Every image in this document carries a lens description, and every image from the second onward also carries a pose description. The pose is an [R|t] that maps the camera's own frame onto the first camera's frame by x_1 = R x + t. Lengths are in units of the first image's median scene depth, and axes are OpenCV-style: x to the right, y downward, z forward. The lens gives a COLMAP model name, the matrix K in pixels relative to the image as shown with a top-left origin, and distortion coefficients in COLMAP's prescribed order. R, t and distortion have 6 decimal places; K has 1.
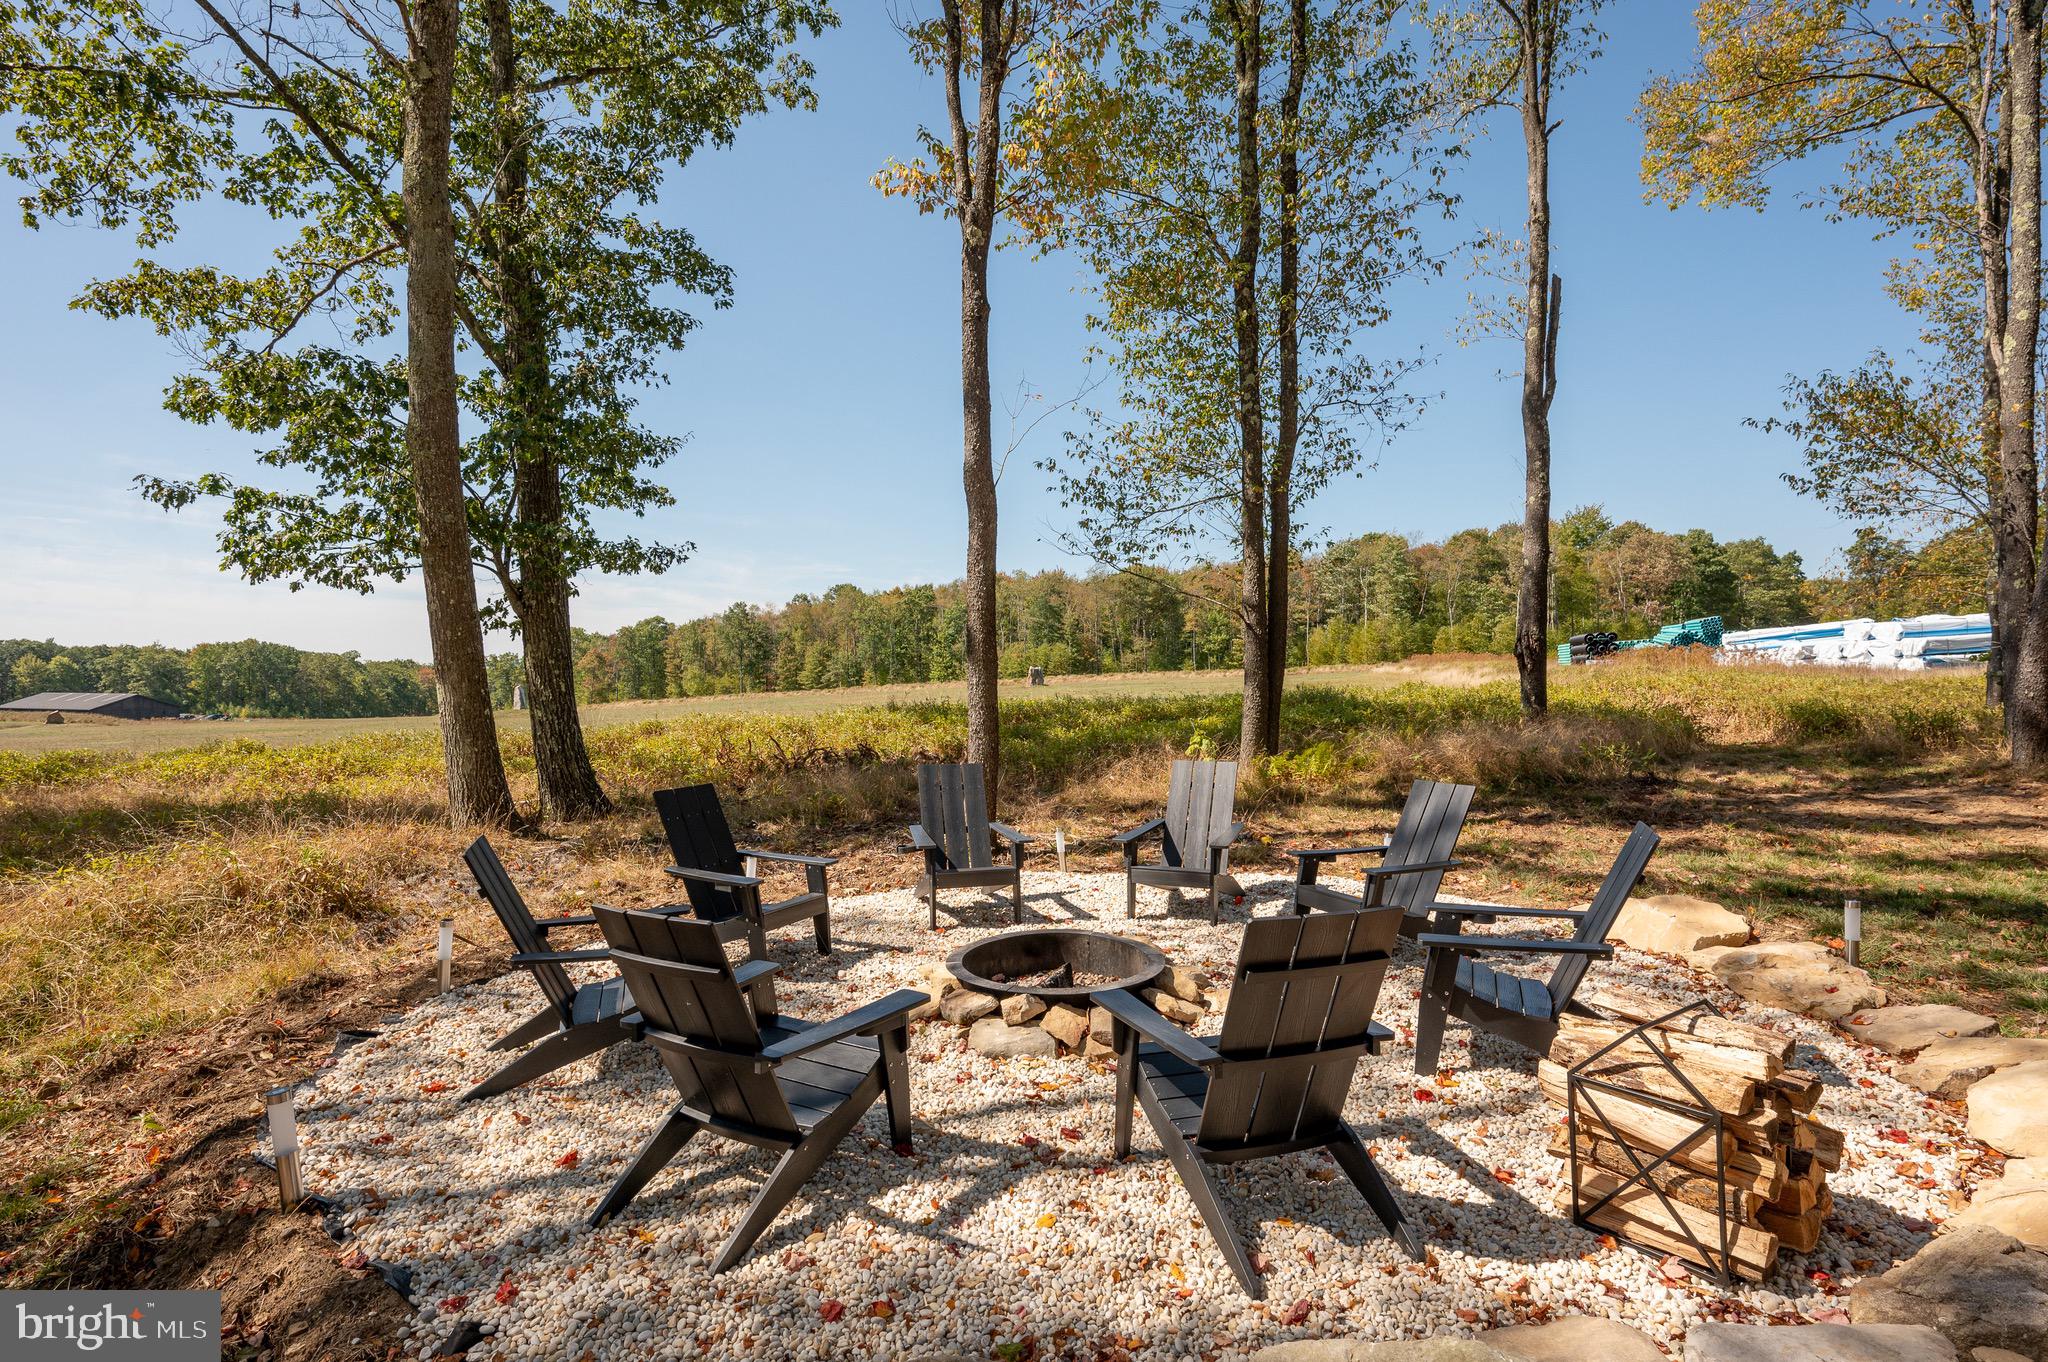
lens RADIAL K [[1066.1, 0, 1024.8], [0, 1066.1, 678.8], [0, 0, 1]] dist [-0.003640, -0.000669]
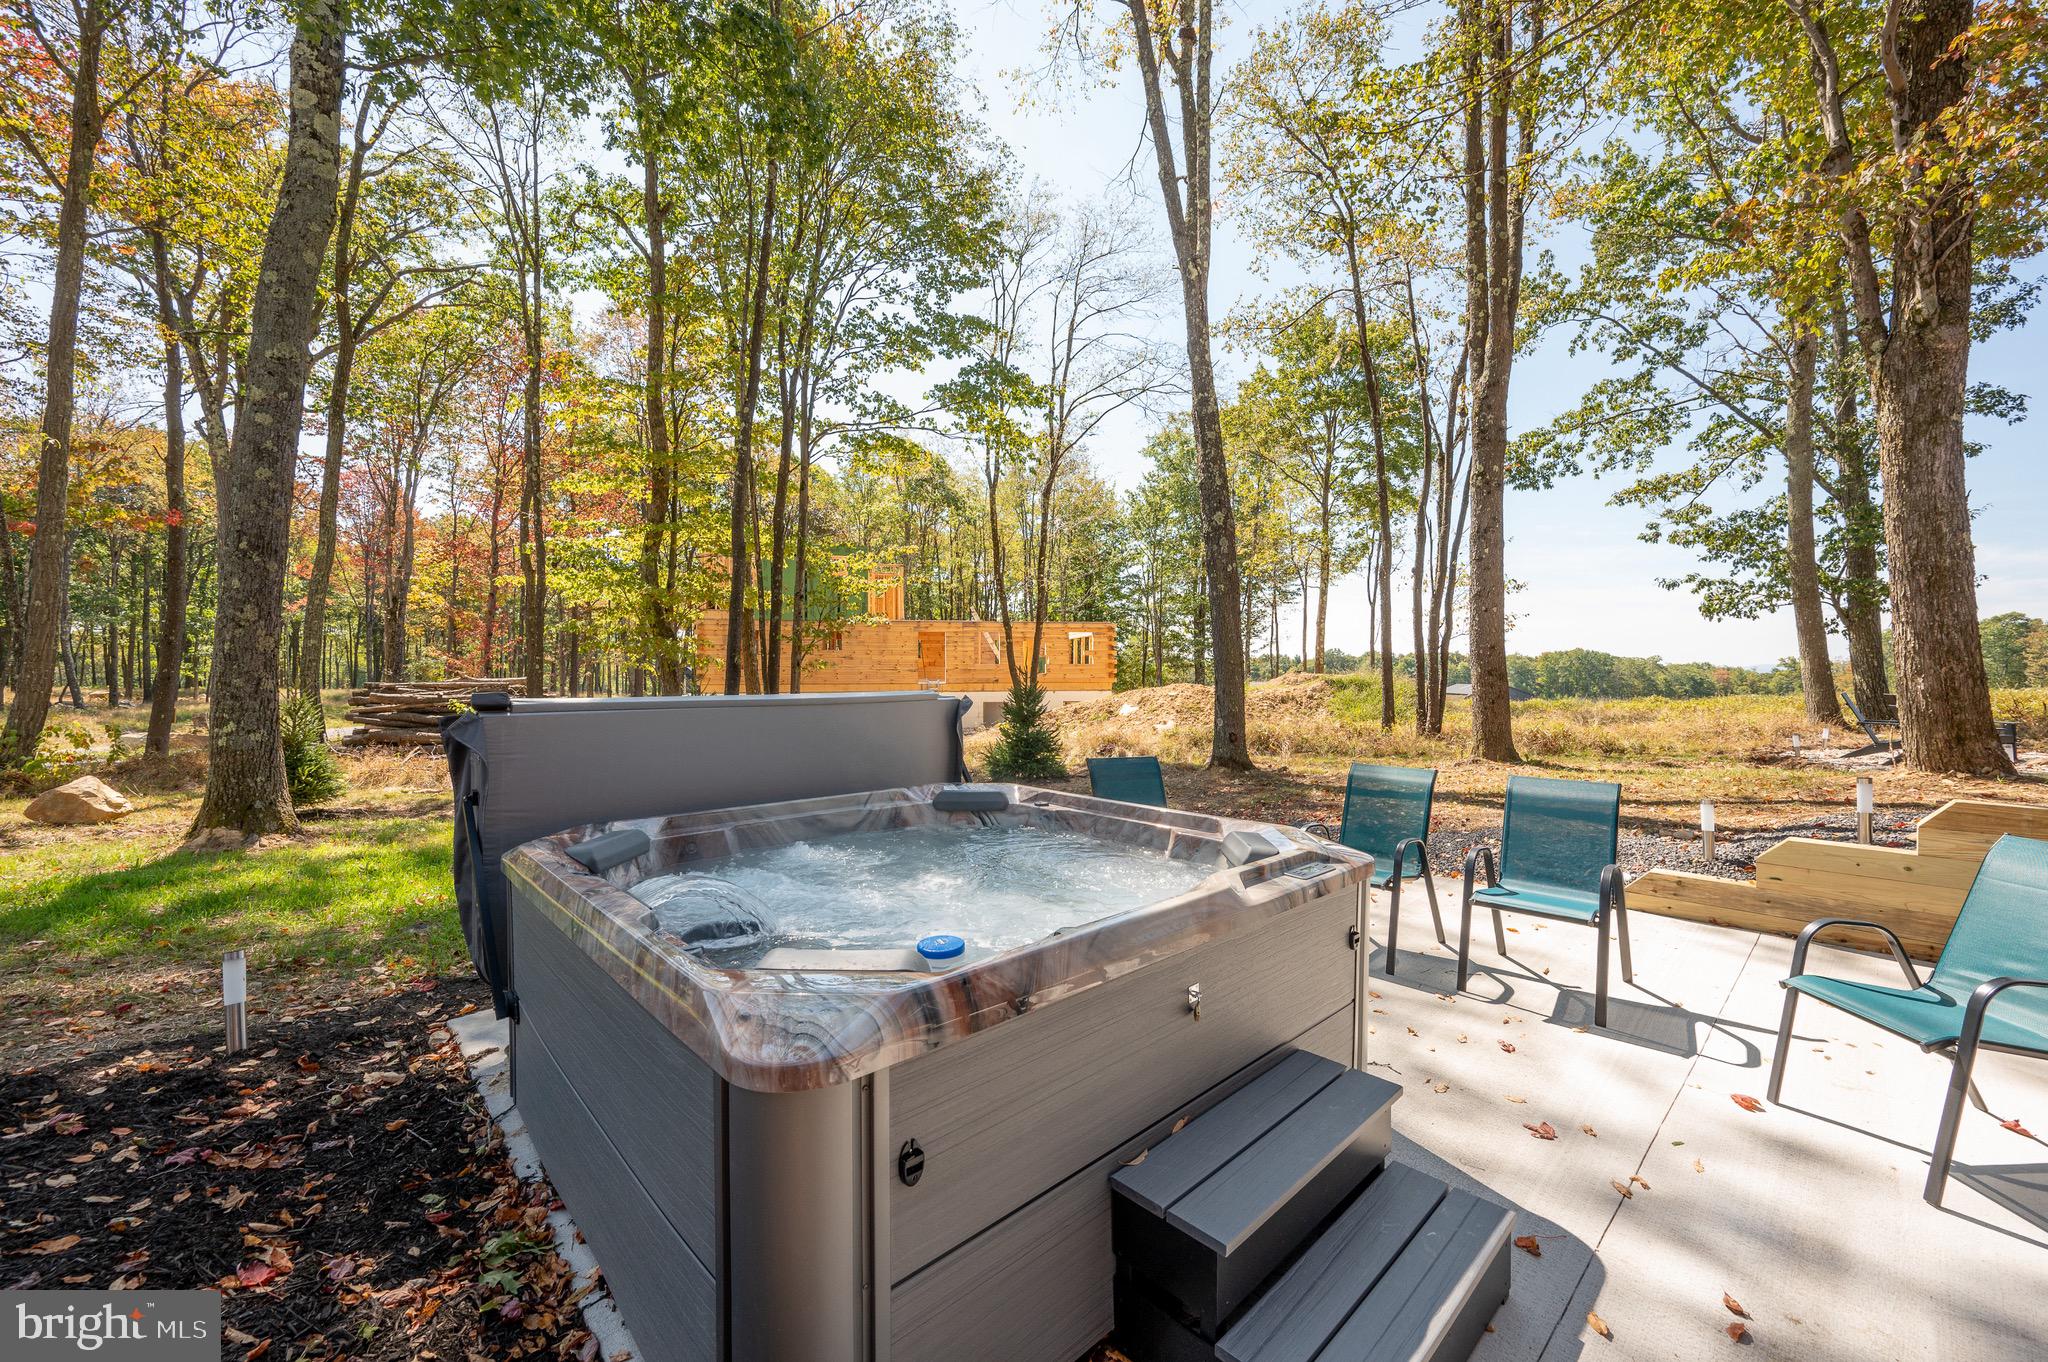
lens RADIAL K [[815.4, 0, 1023.5], [0, 815.4, 684.0], [0, 0, 1]] dist [-0.002957, -0.000658]
pose [[0.350900, 0.017725, -0.936245, 0.361971], [-0.012582, 0.999820, 0.014213, 0.040584], [0.936329, 0.006793, 0.351059, -0.870431]]
